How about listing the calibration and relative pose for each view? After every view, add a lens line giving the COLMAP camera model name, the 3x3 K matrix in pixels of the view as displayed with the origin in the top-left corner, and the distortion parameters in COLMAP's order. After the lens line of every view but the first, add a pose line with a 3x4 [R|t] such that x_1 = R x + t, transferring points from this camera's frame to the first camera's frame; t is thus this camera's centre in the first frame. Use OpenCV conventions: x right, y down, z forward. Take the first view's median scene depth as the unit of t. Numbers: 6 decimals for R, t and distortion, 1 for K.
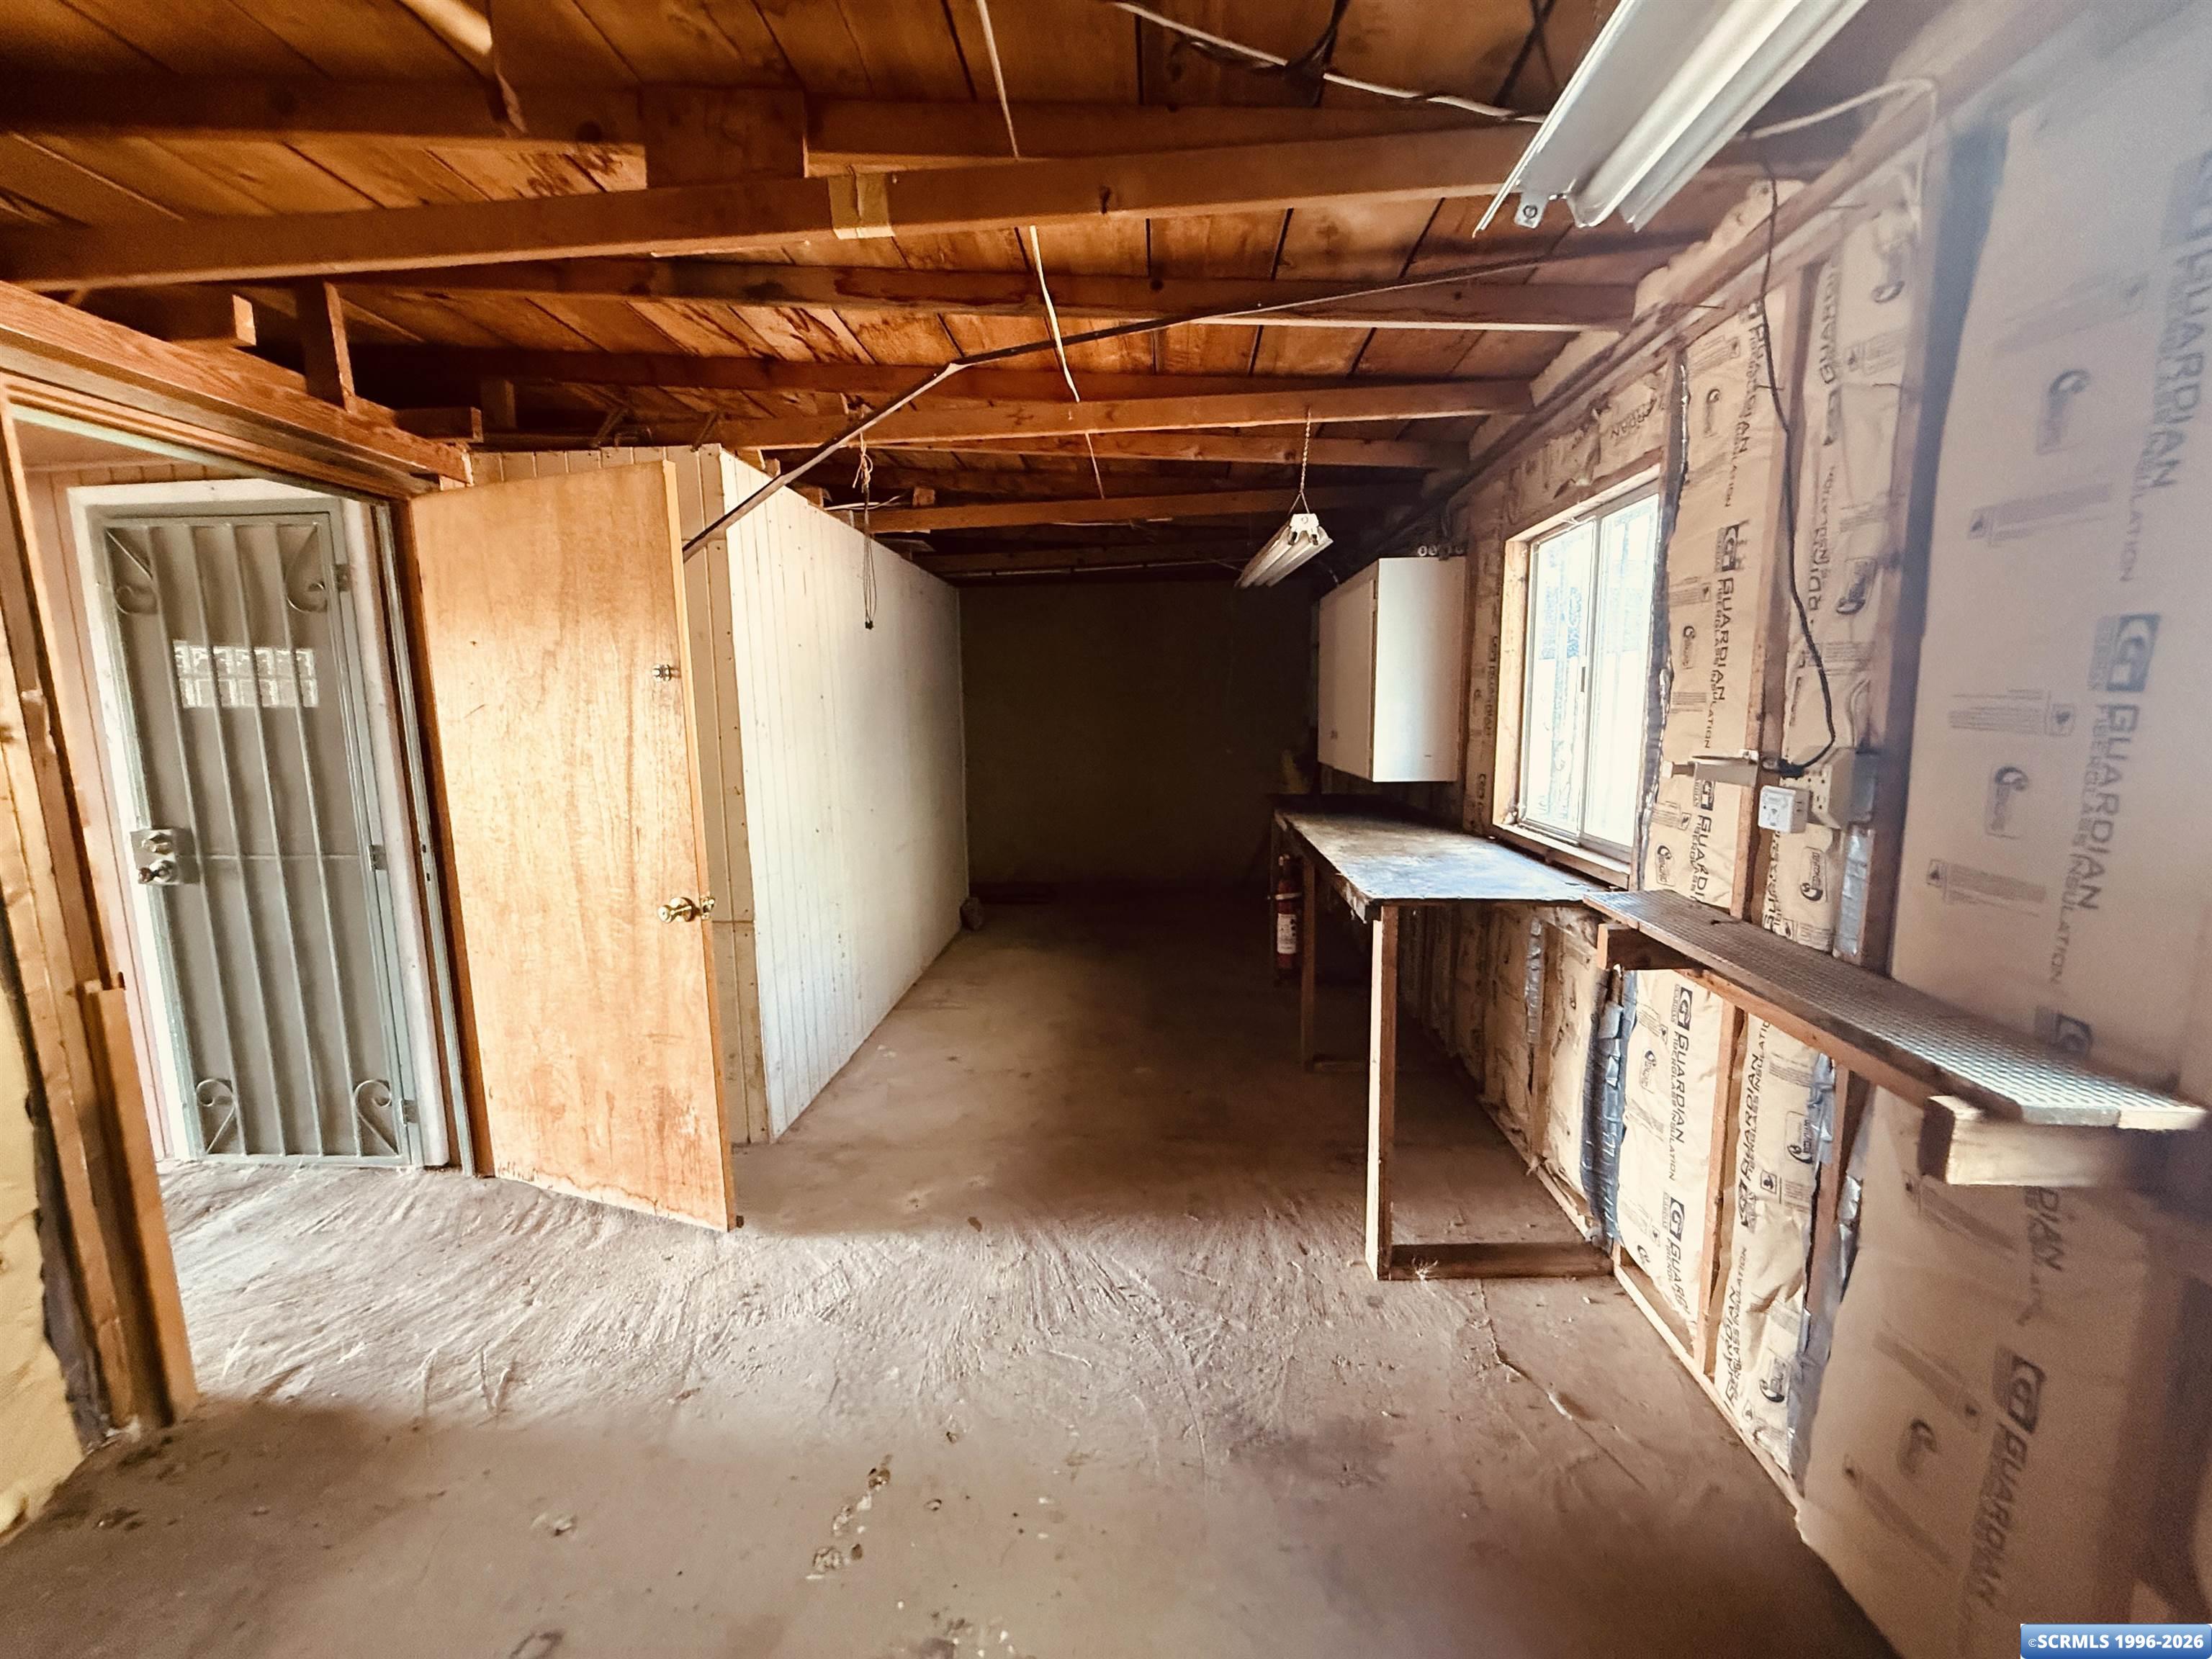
lens RADIAL K [[878.4, 0, 1097.9], [0, 878.4, 827.2], [0, 0, 1]] dist [-0.001197, -0.000202]
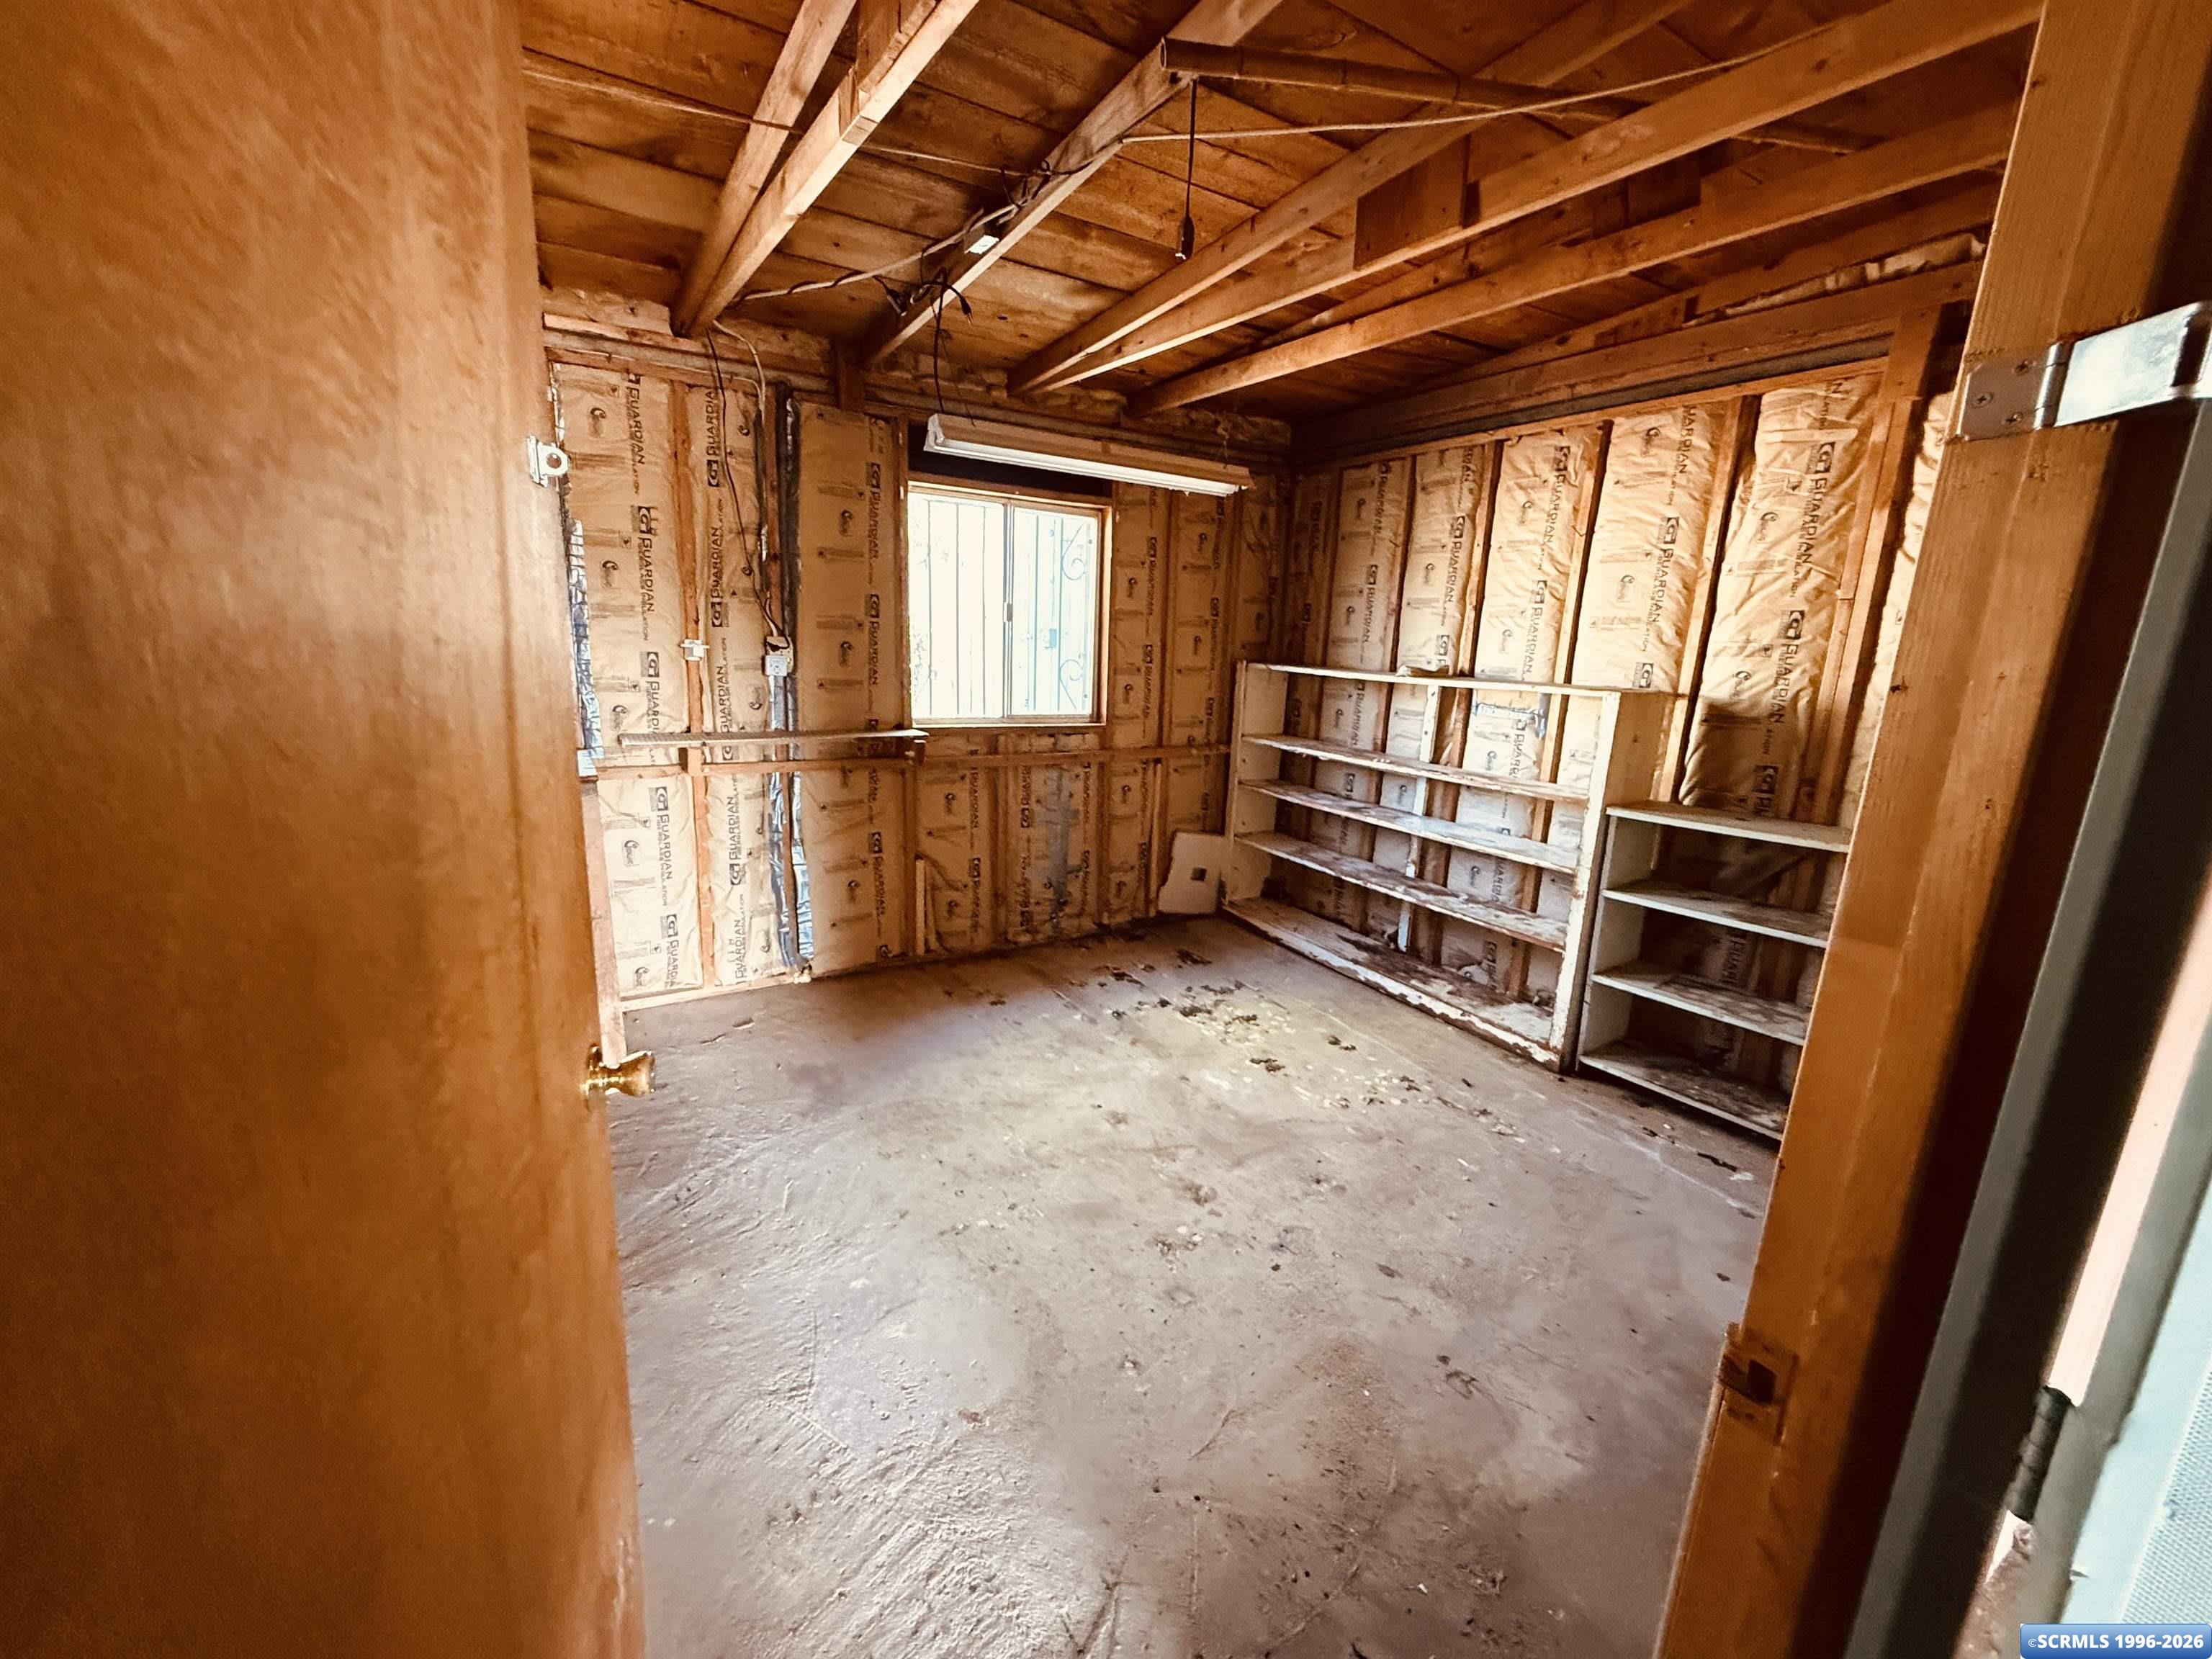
lens RADIAL K [[878.4, 0, 1097.9], [0, 878.4, 827.2], [0, 0, 1]] dist [-0.001197, -0.000202]
pose [[-0.592760, -0.171824, 0.786837, -1.279481], [0.090875, 0.956468, 0.277327, -0.145703], [-0.800236, 0.235892, -0.551342, 1.420850]]
